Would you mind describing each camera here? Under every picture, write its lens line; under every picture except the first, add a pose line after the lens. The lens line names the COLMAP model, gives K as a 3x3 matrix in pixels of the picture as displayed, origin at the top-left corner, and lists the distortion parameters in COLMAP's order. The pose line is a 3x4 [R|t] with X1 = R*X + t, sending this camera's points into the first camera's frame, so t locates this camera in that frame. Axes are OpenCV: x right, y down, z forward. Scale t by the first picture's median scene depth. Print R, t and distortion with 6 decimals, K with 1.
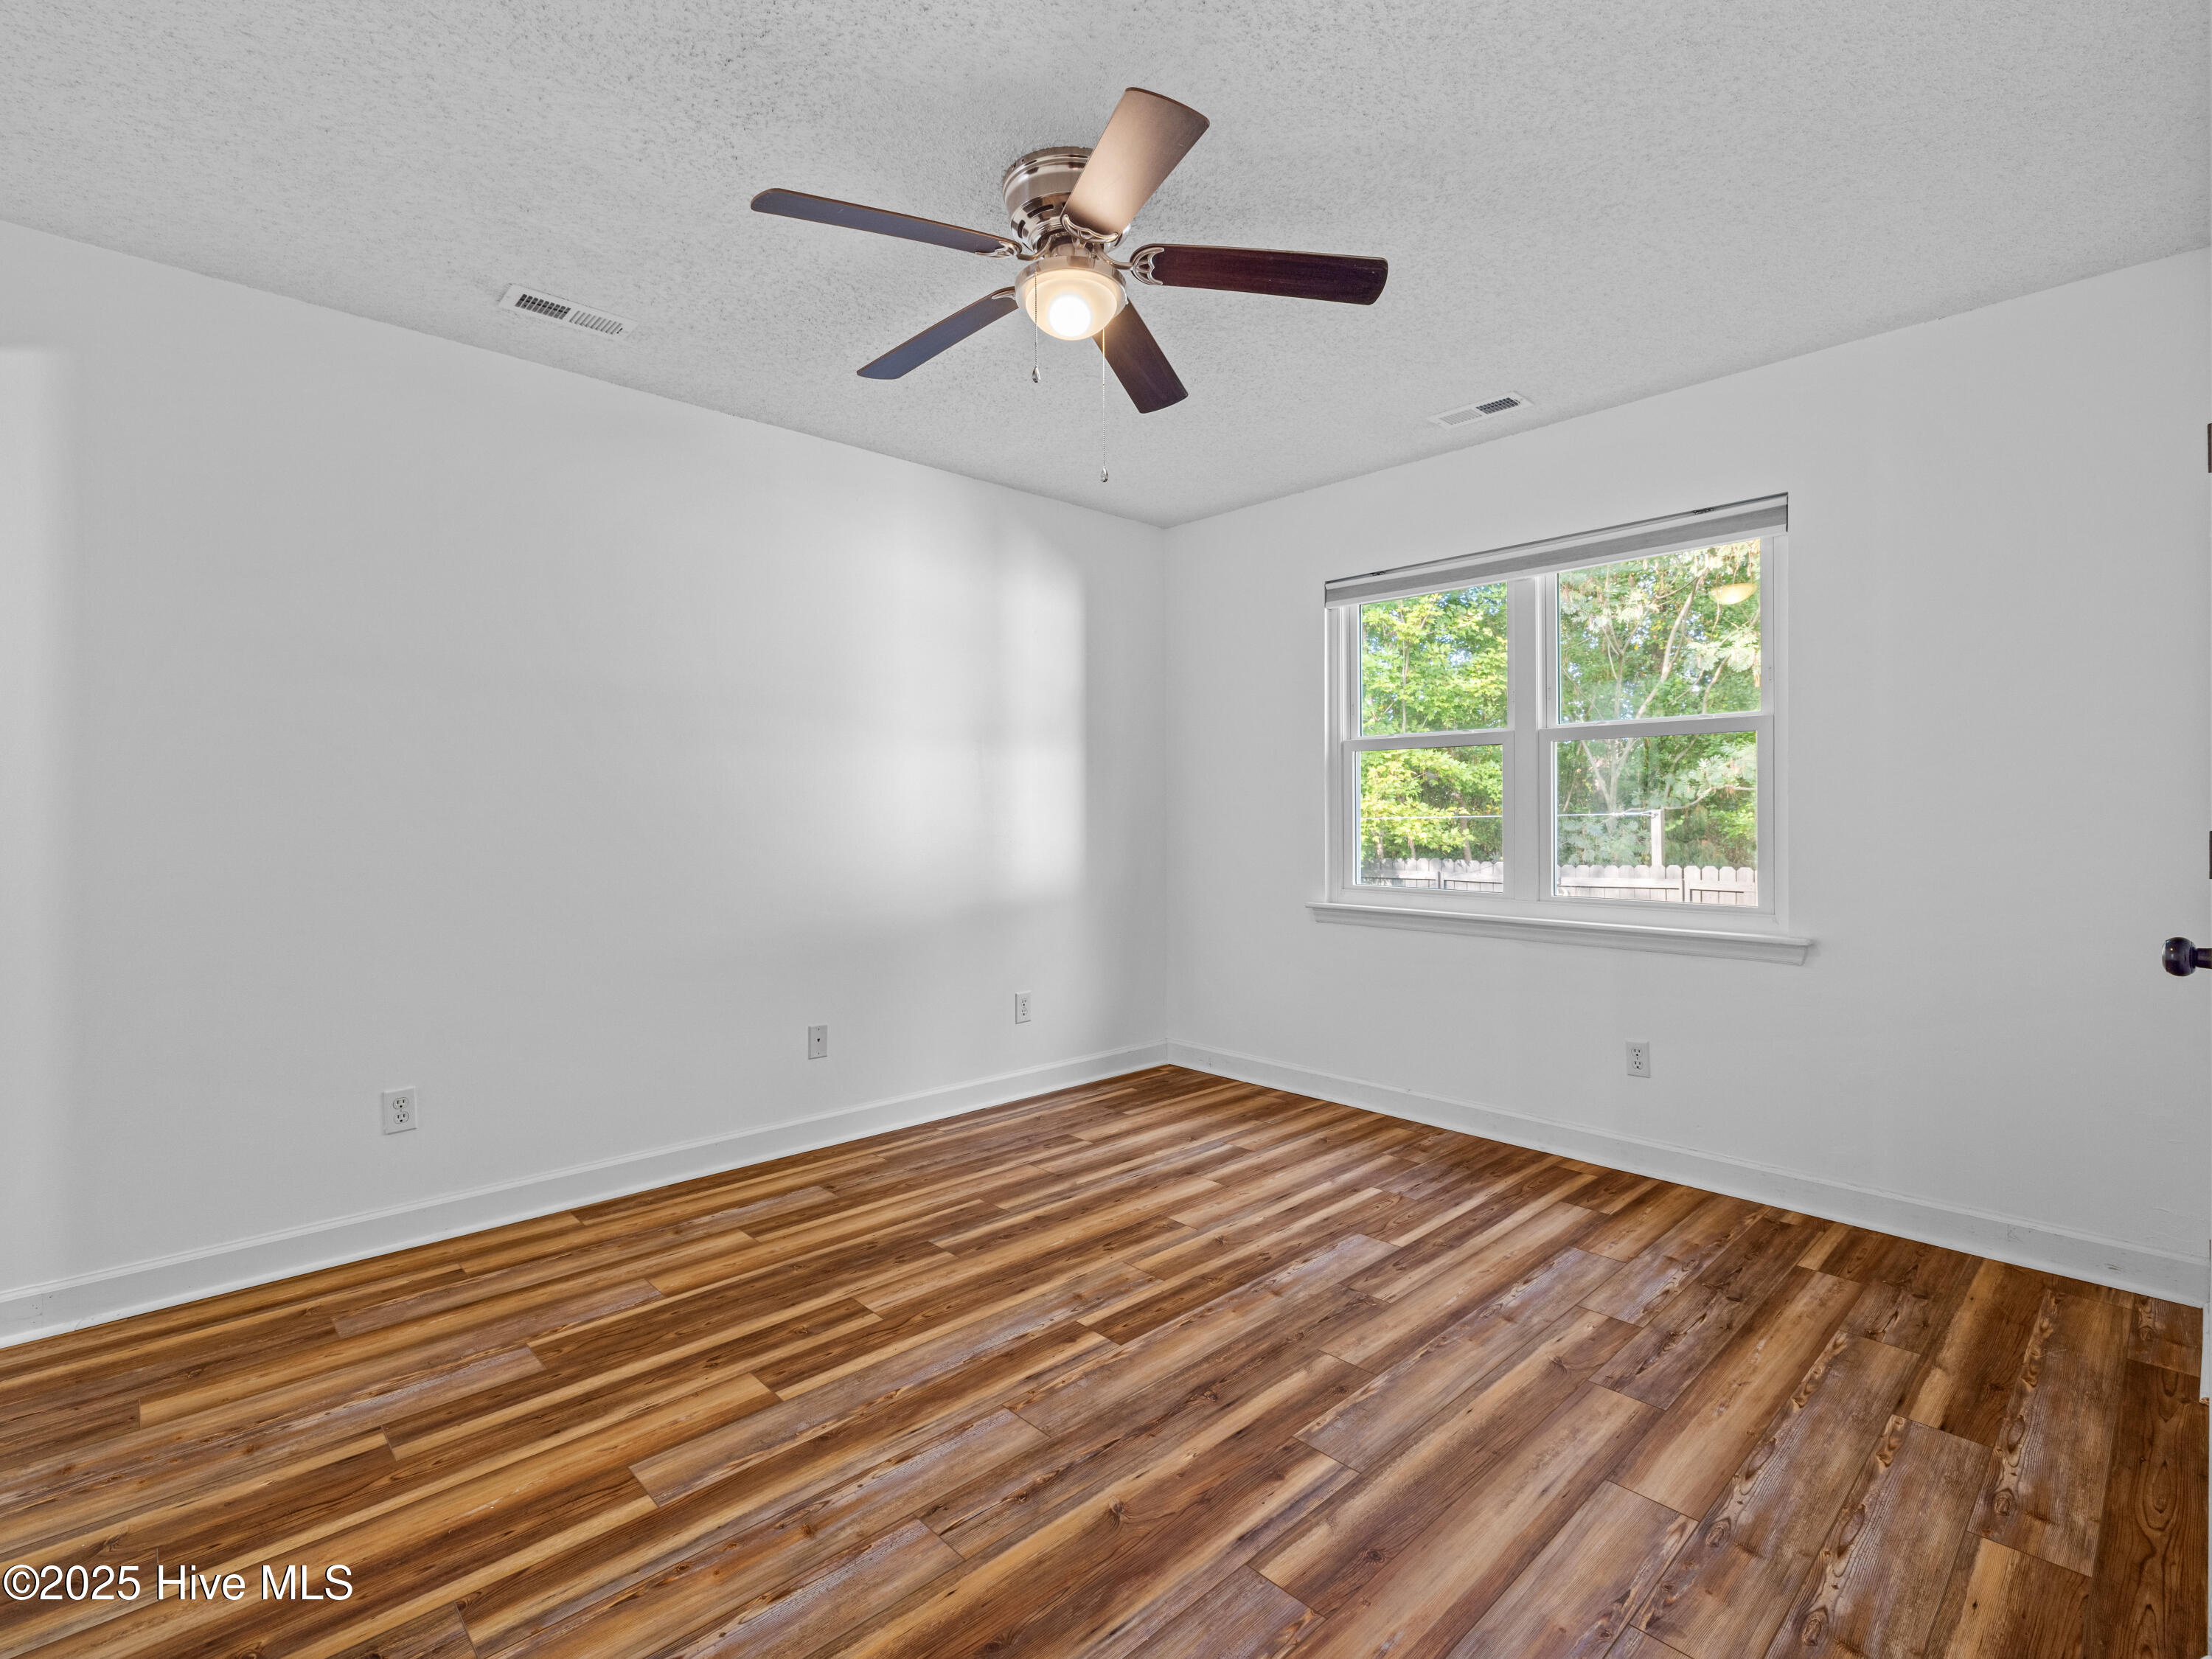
lens RADIAL K [[1053.5, 0, 1103.9], [0, 1053.5, 822.7], [0, 0, 1]] dist [0.000760, -0.000565]
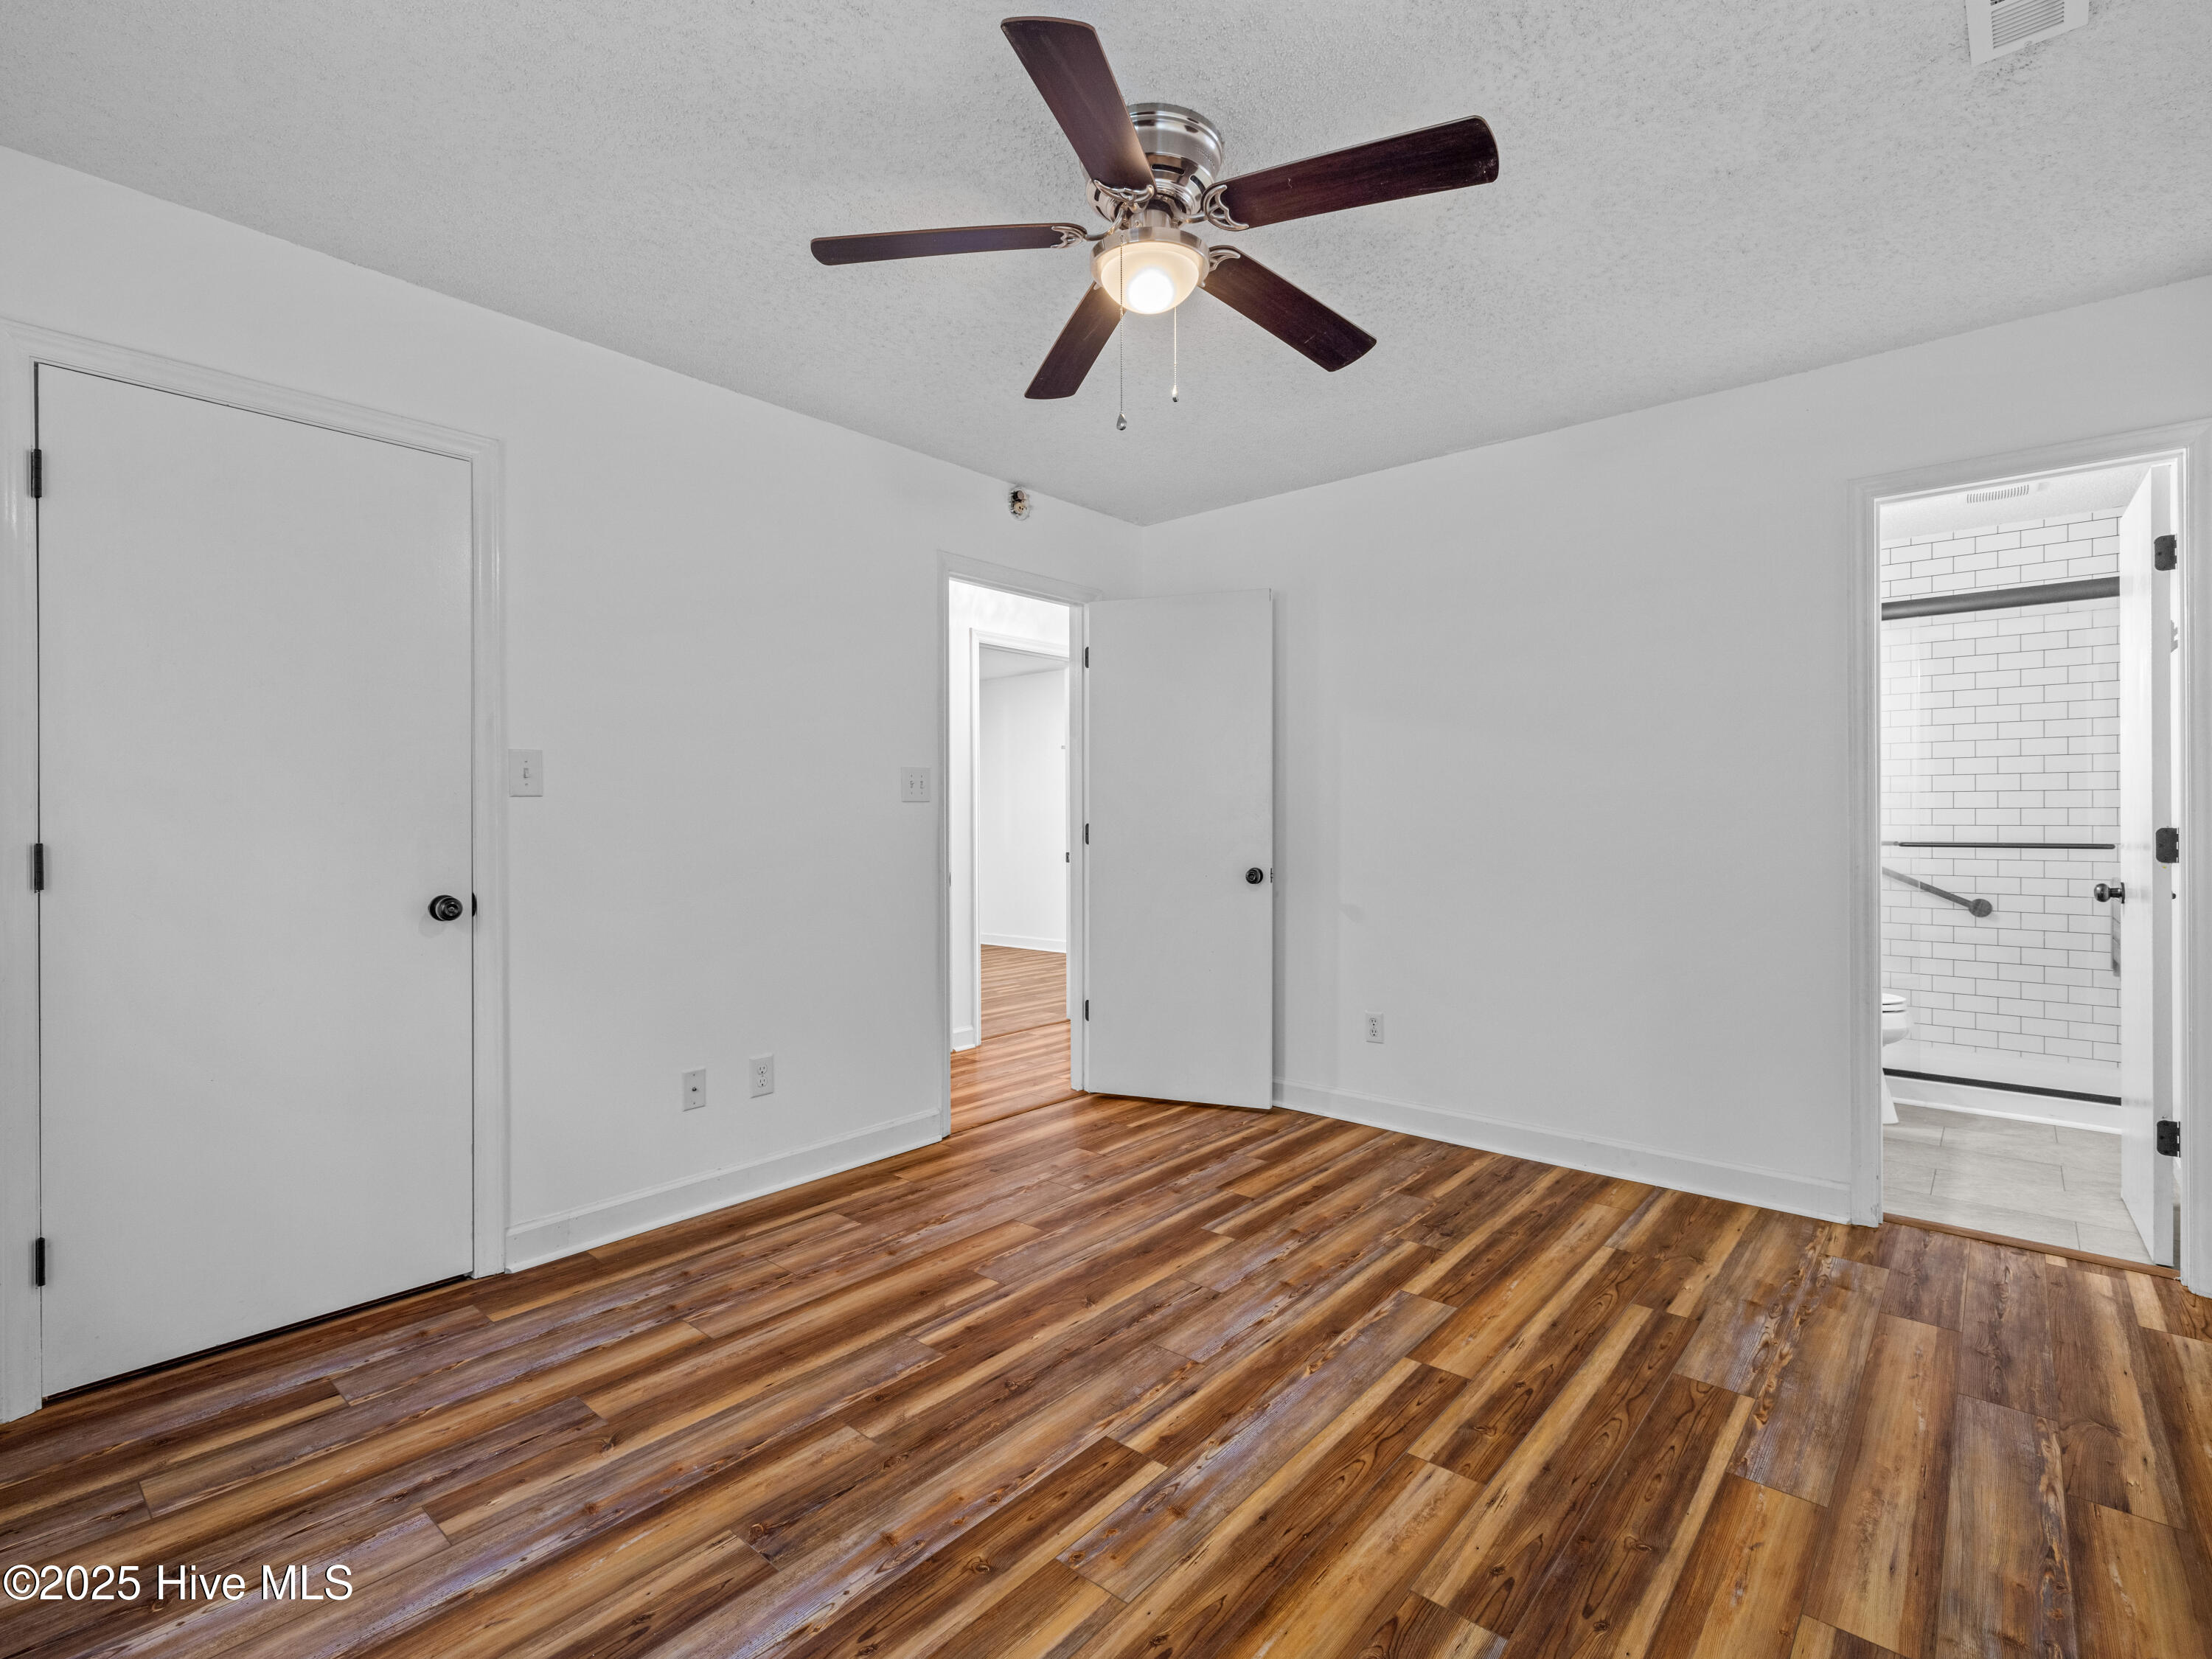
lens RADIAL K [[1053.5, 0, 1103.9], [0, 1053.5, 822.7], [0, 0, 1]] dist [0.000760, -0.000565]
pose [[-0.995036, 0.005417, -0.099365, 0.106937], [0.003909, 0.999874, 0.015366, -0.021963], [0.099435, 0.014902, -0.994932, 1.961672]]
